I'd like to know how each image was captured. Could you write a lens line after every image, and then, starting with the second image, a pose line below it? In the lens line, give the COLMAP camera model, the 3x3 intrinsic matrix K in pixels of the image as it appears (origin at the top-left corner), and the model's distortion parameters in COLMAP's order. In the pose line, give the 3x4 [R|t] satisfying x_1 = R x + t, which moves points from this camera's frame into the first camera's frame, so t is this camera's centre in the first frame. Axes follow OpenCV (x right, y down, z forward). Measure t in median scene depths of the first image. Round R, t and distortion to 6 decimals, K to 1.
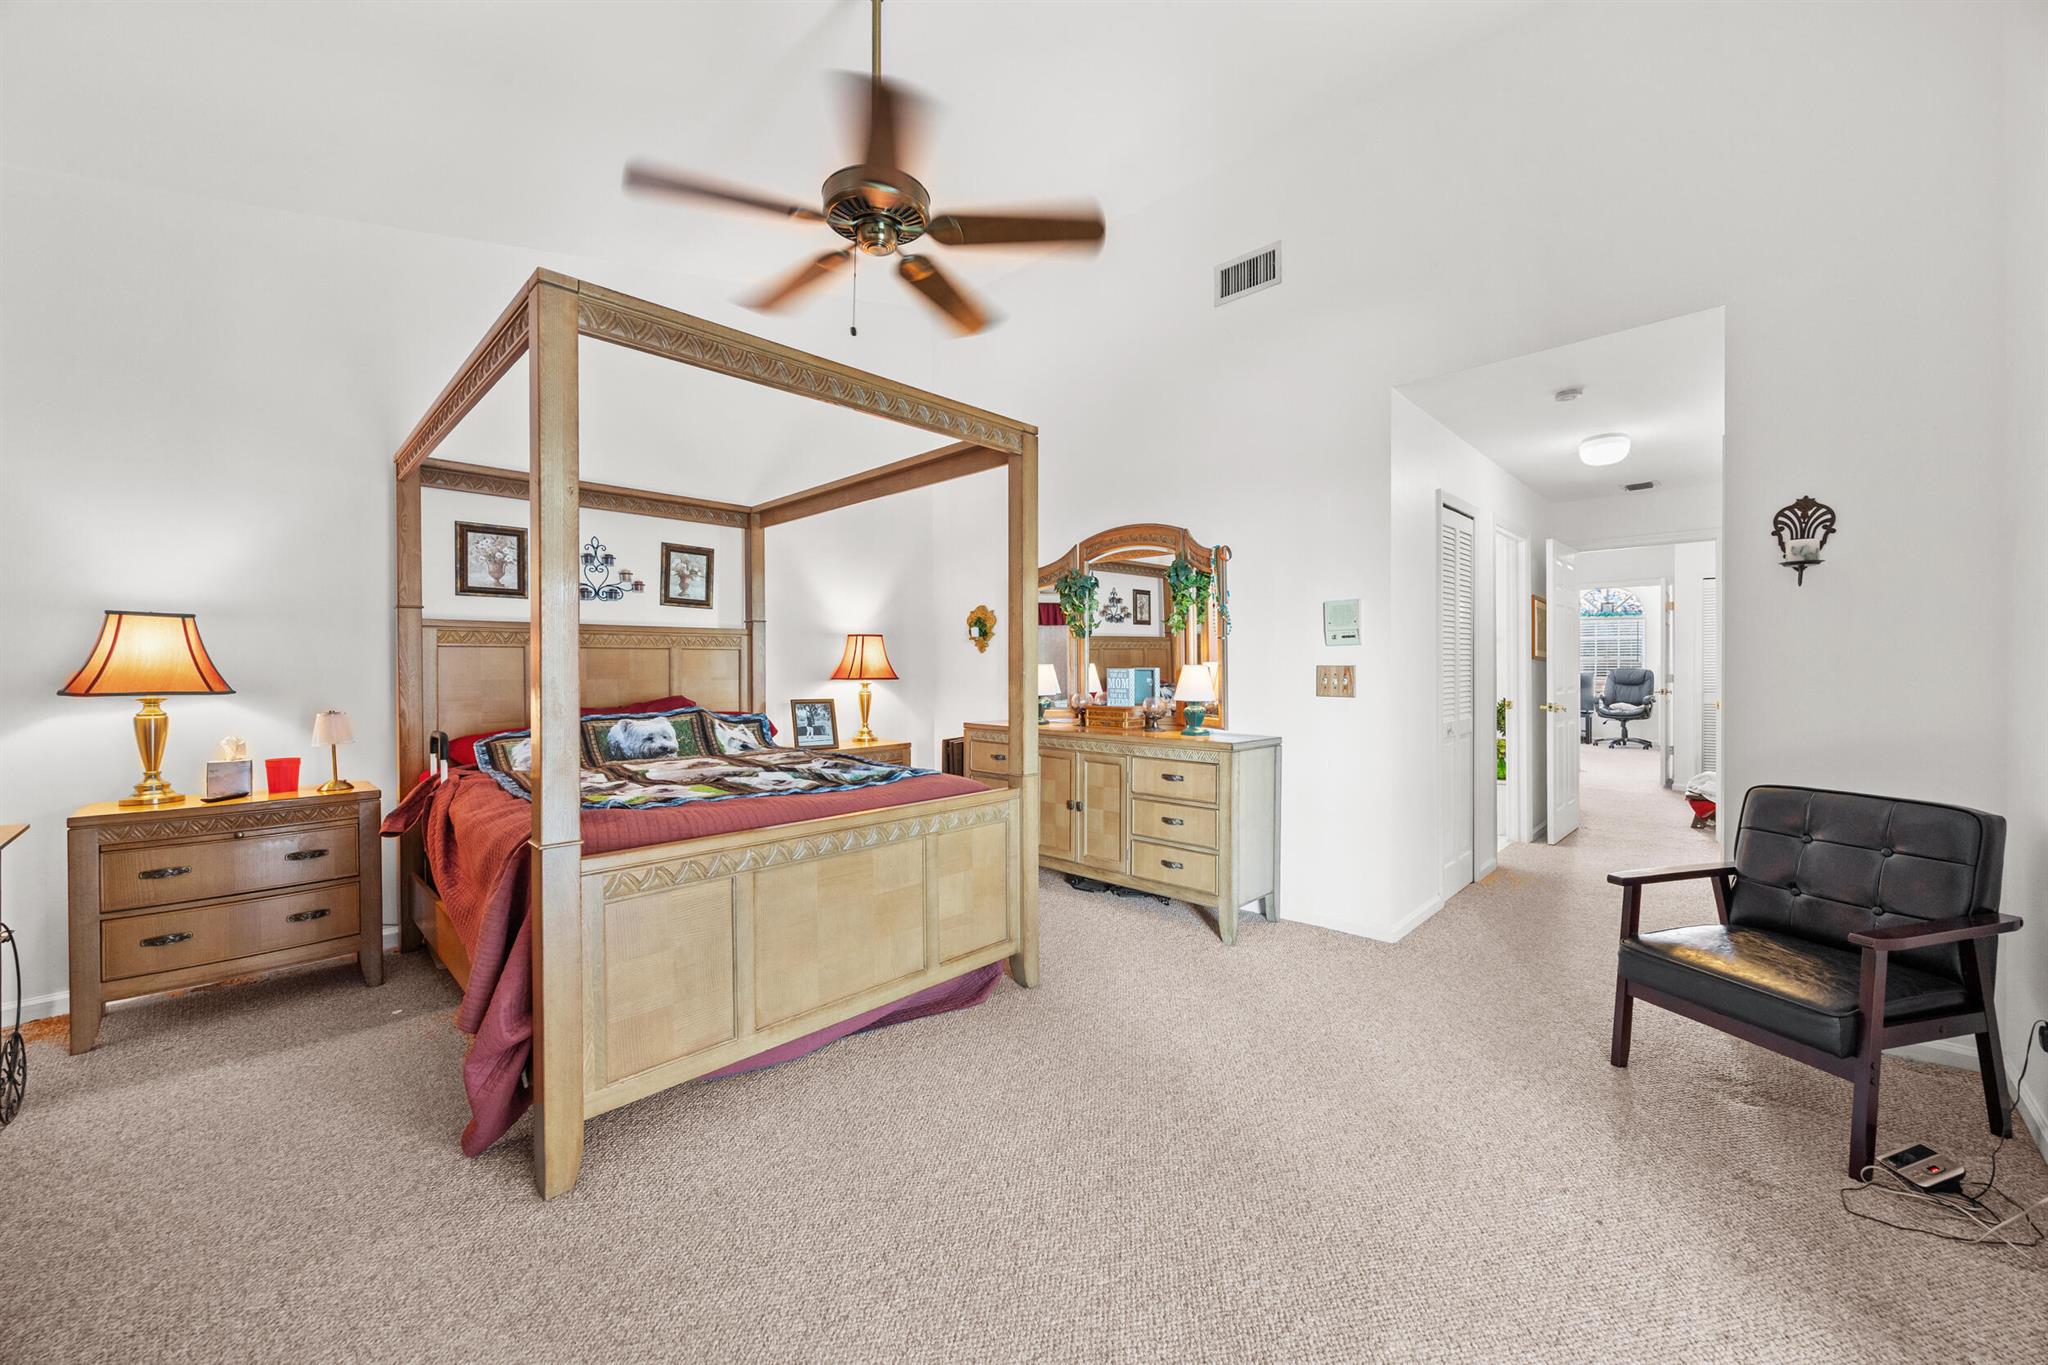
lens RADIAL K [[783.6, 0, 1026.3], [0, 783.6, 683.0], [0, 0, 1]] dist [-0.001847, -0.000052]
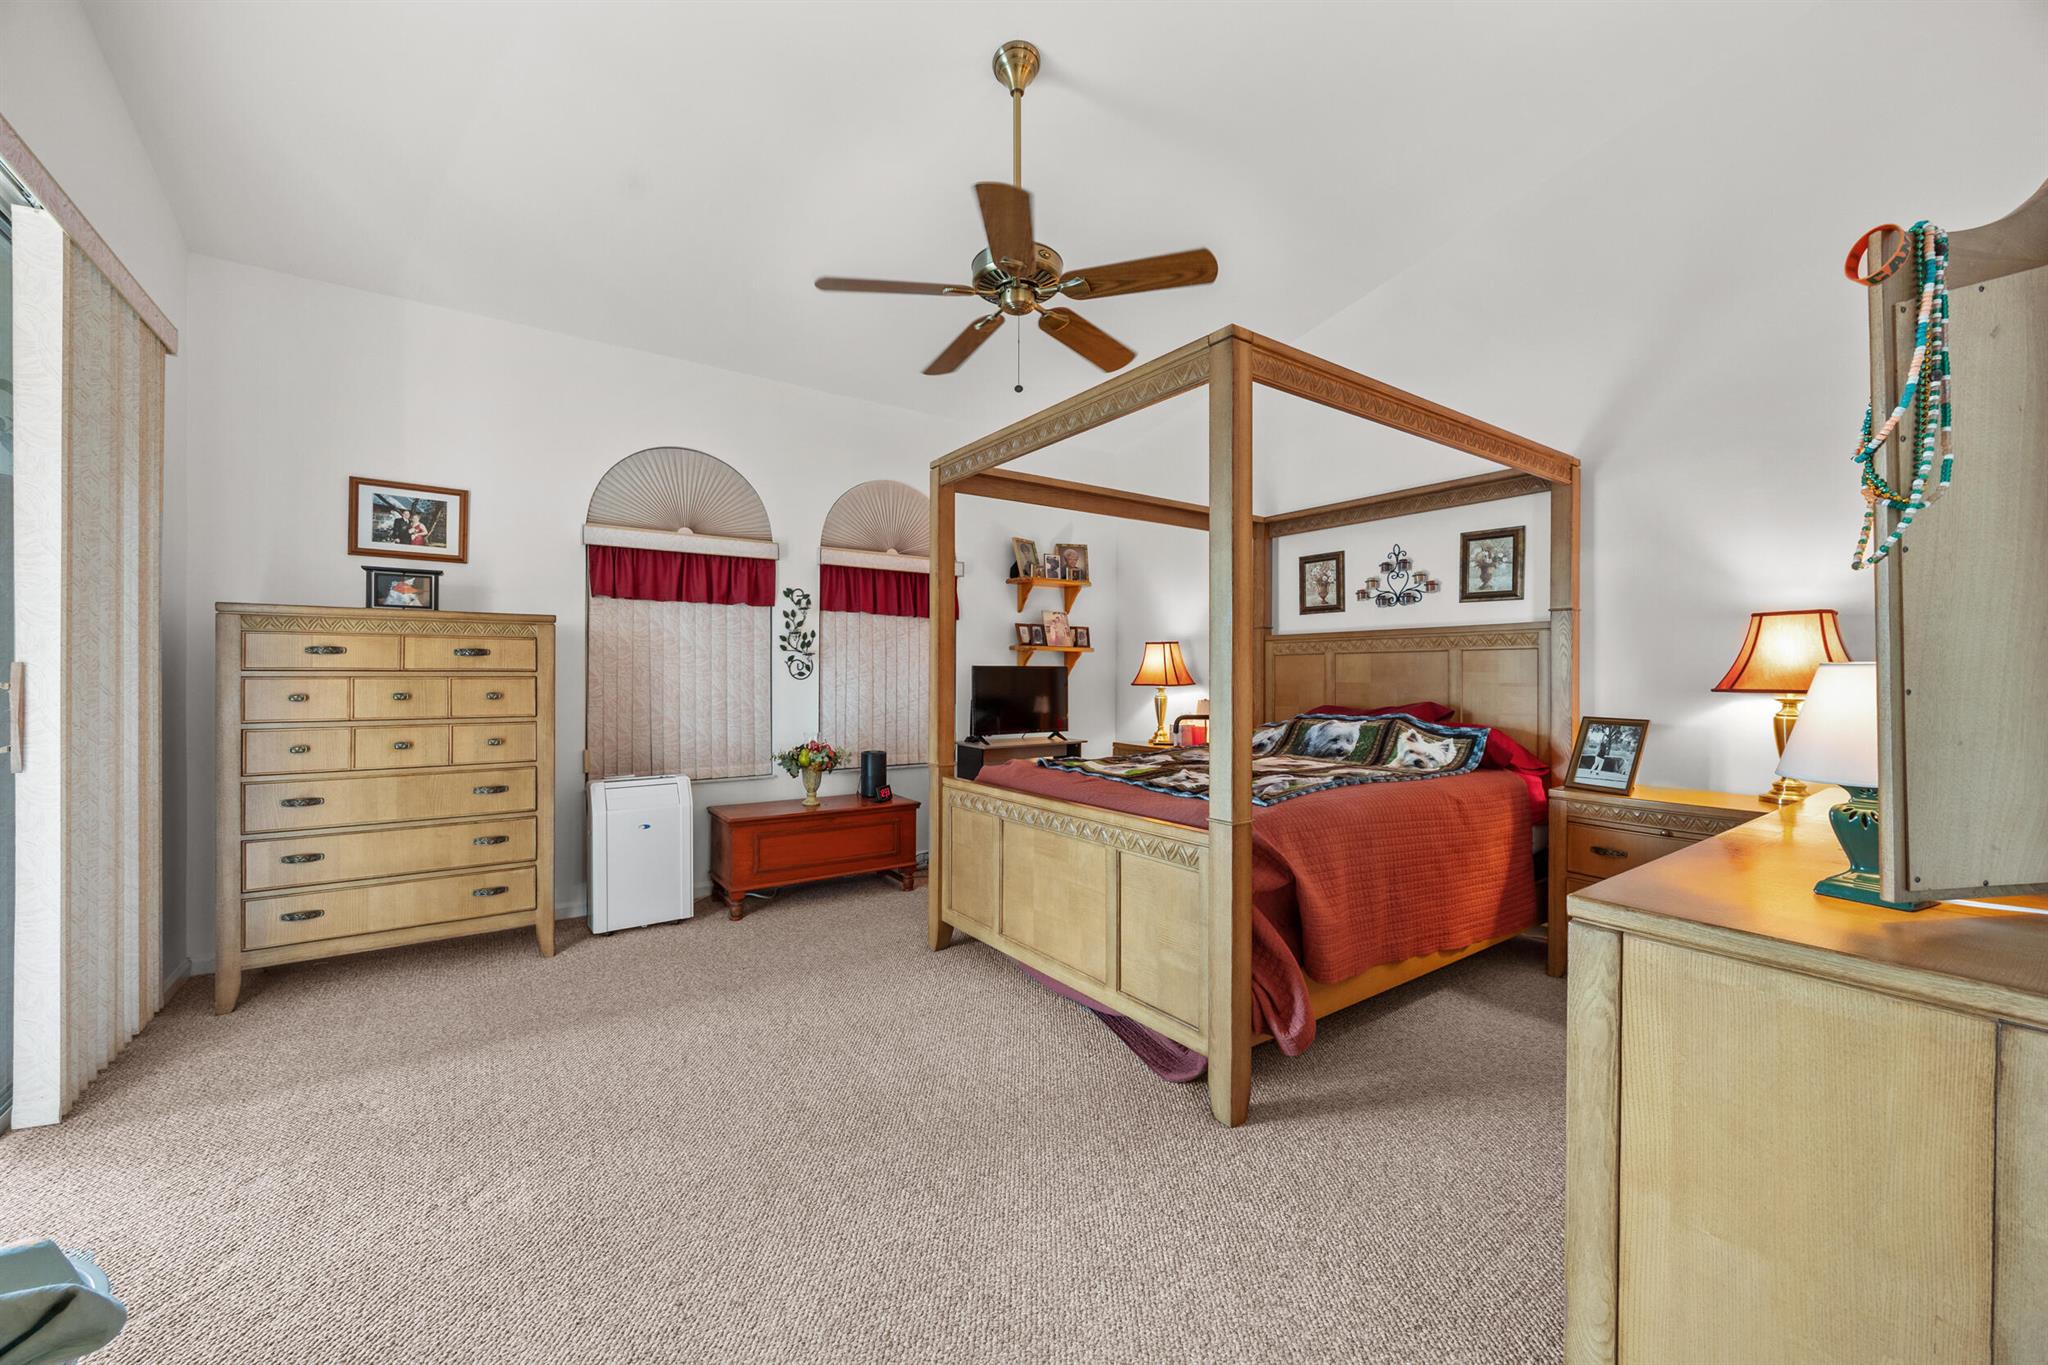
lens RADIAL K [[791.0, 0, 1023.8], [0, 791.0, 671.5], [0, 0, 1]] dist [0.026920, 0.000002]
pose [[-0.184663, 0.005913, -0.982784, 0.548557], [-0.013452, 0.999873, 0.008543, -0.020242], [0.982710, 0.014798, -0.184560, 0.682096]]
